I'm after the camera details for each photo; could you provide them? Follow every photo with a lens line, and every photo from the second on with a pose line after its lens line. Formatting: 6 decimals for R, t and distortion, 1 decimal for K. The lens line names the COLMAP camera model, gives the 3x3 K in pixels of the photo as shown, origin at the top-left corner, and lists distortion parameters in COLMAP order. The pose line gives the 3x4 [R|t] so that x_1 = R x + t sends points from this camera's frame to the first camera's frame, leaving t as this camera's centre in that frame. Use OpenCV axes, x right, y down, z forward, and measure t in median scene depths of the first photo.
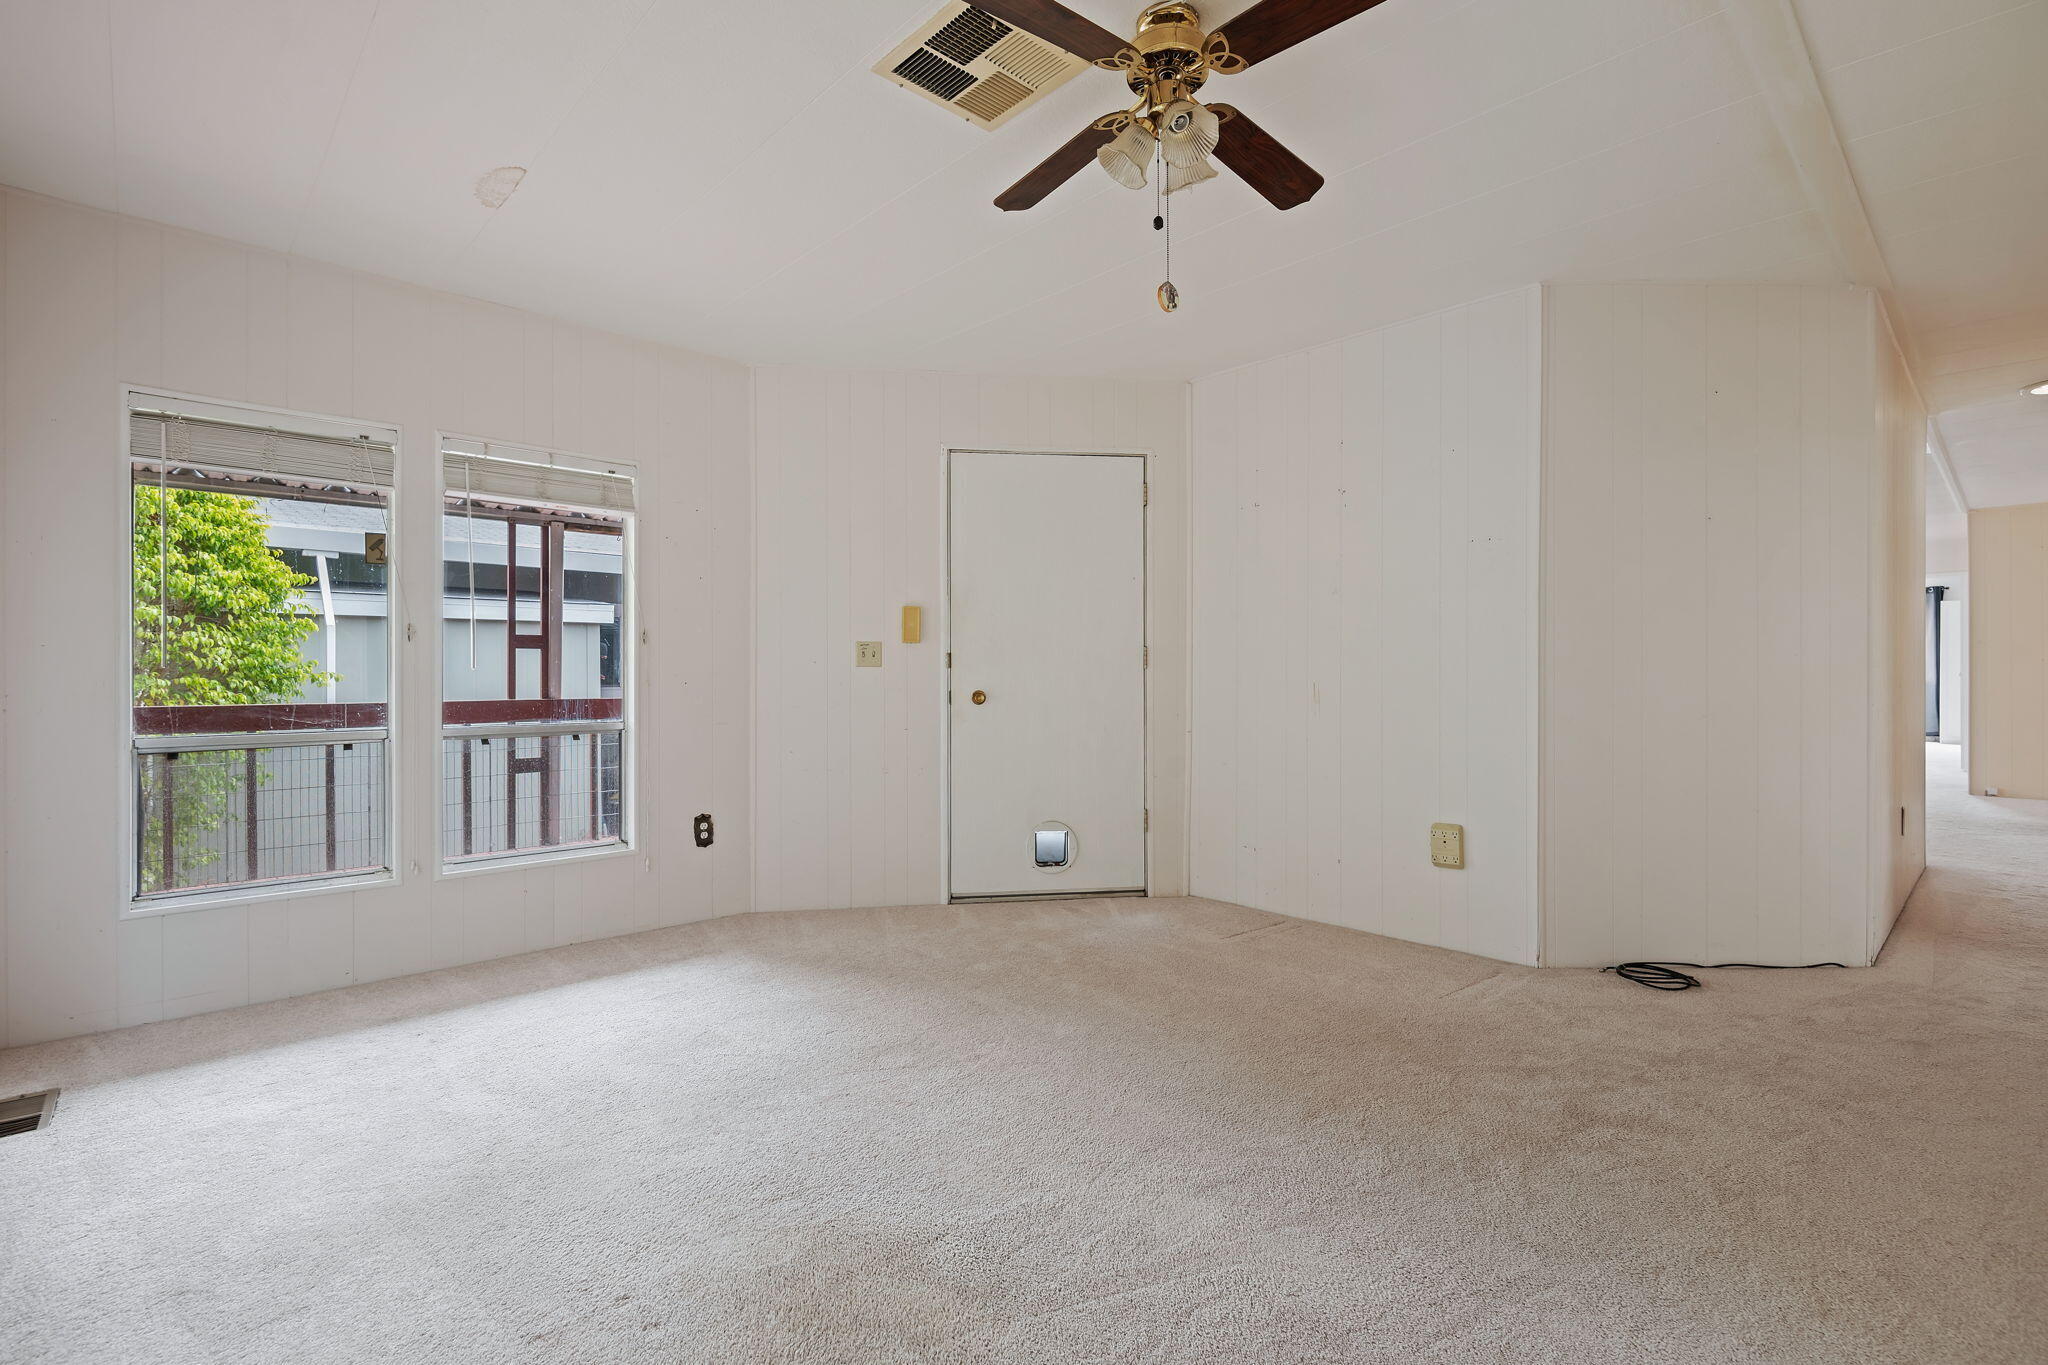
lens RADIAL K [[932.7, 0, 1024.0], [0, 932.7, 682.5], [0, 0, 1]] dist [-0.000698, 0.000003]
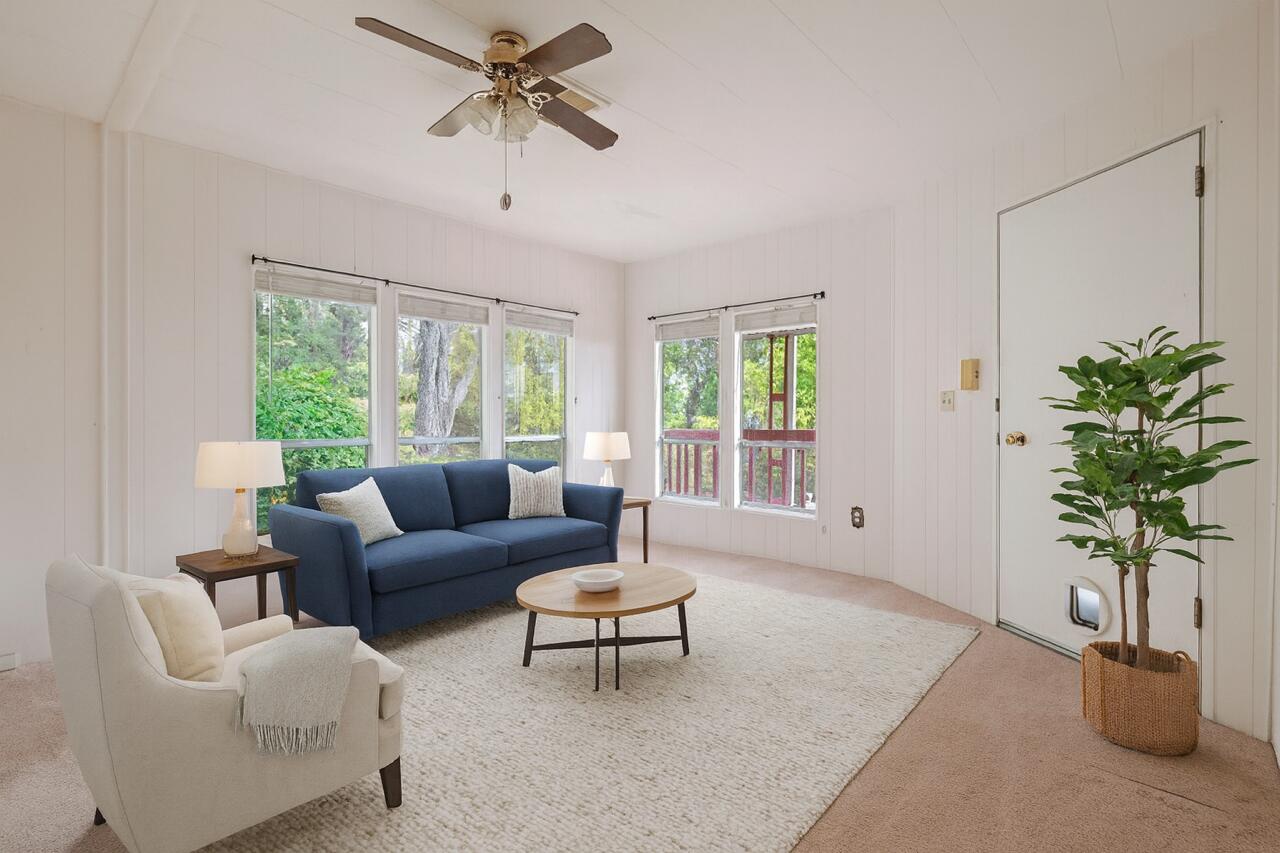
lens RADIAL K [[592.9, 0, 637.3], [0, 592.9, 420.1], [0, 0, 1]] dist [0.001433, -0.001636]
pose [[0.089466, 0.005110, -0.995977, 0.635910], [-0.013933, 0.999895, 0.003879, -0.002577], [0.995892, 0.013530, 0.089528, 0.565535]]
